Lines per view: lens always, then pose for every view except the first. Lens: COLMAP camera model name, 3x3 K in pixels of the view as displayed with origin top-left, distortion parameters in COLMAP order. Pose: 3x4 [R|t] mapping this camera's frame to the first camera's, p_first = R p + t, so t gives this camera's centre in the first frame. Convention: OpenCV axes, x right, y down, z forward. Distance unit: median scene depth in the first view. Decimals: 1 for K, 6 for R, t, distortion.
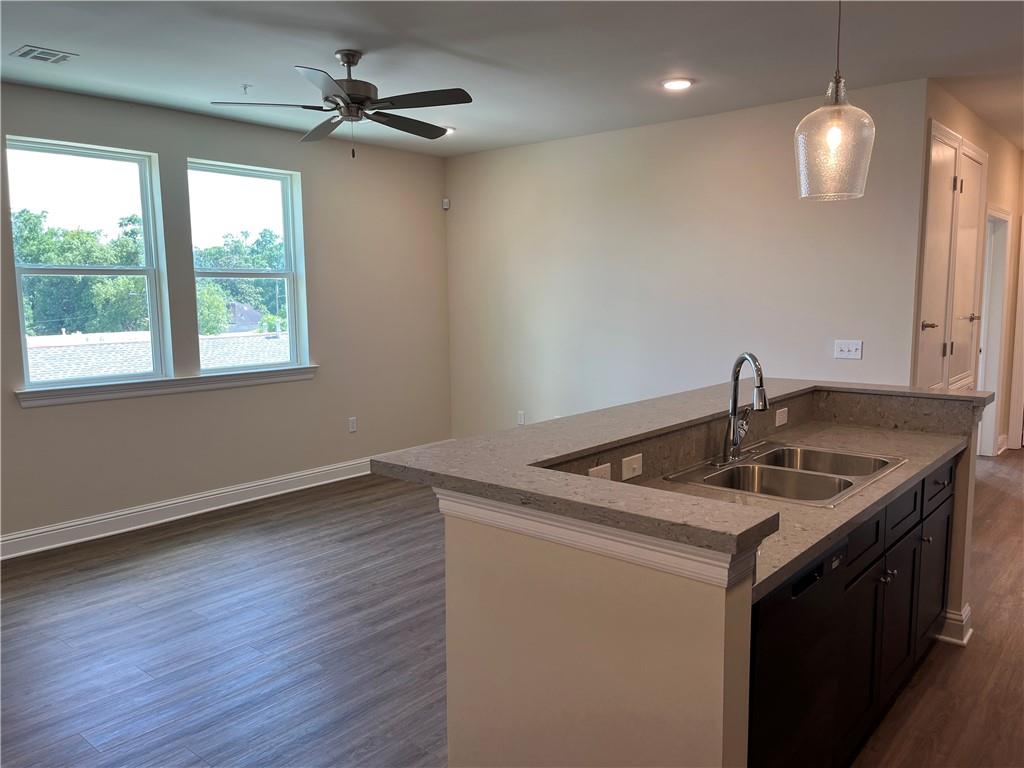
lens RADIAL K [[777.2, 0, 512.0], [0, 777.2, 384.0], [0, 0, 1]] dist [0.053887, 0.001387]
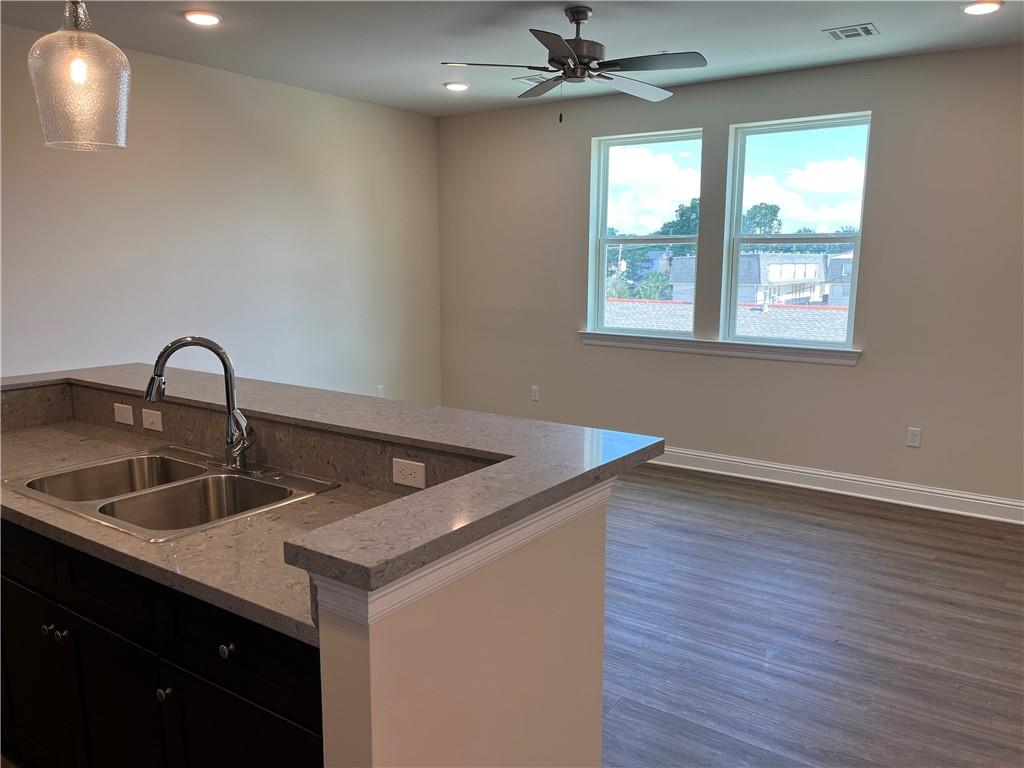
lens RADIAL K [[778.5, 0, 519.9], [0, 778.5, 386.8], [0, 0, 1]] dist [0.014016, 0.002296]
pose [[0.101330, 0.173574, -0.979594, 0.615573], [-0.124536, 0.979130, 0.160610, -0.087631], [0.987027, 0.105720, 0.120831, 0.658960]]
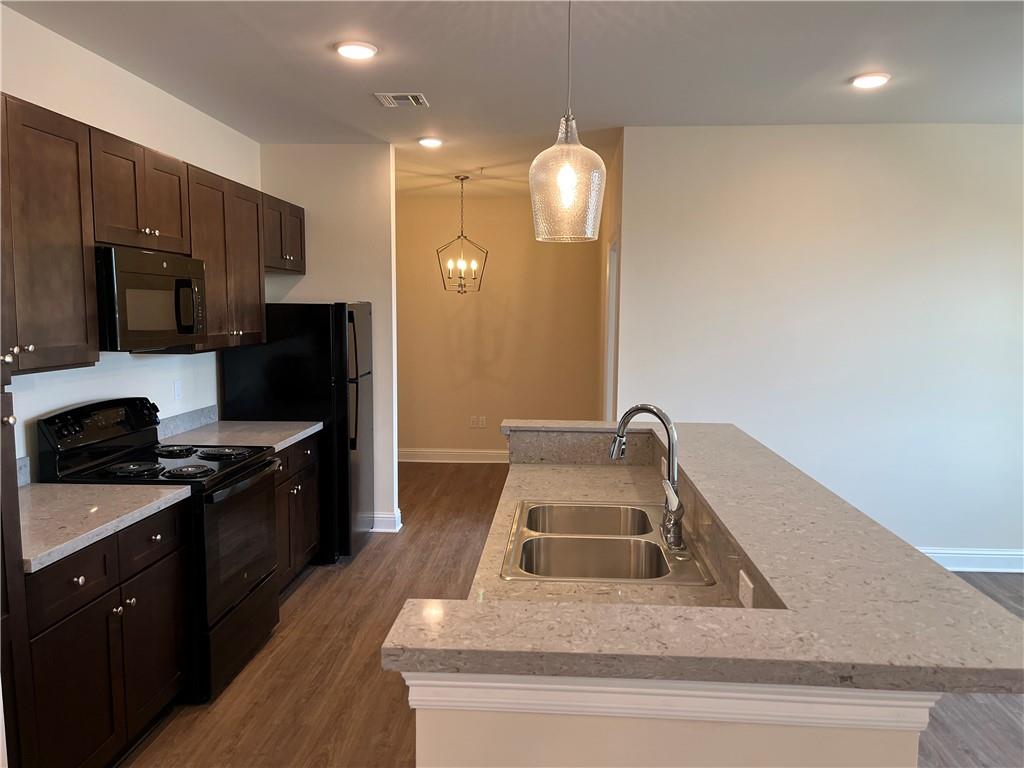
lens RADIAL K [[778.5, 0, 519.9], [0, 778.5, 386.8], [0, 0, 1]] dist [0.014016, 0.002296]
pose [[-0.794932, 0.063796, -0.603336, 0.498996], [-0.073184, 0.977111, 0.199743, -0.118933], [0.602269, 0.202936, -0.772068, 0.838044]]
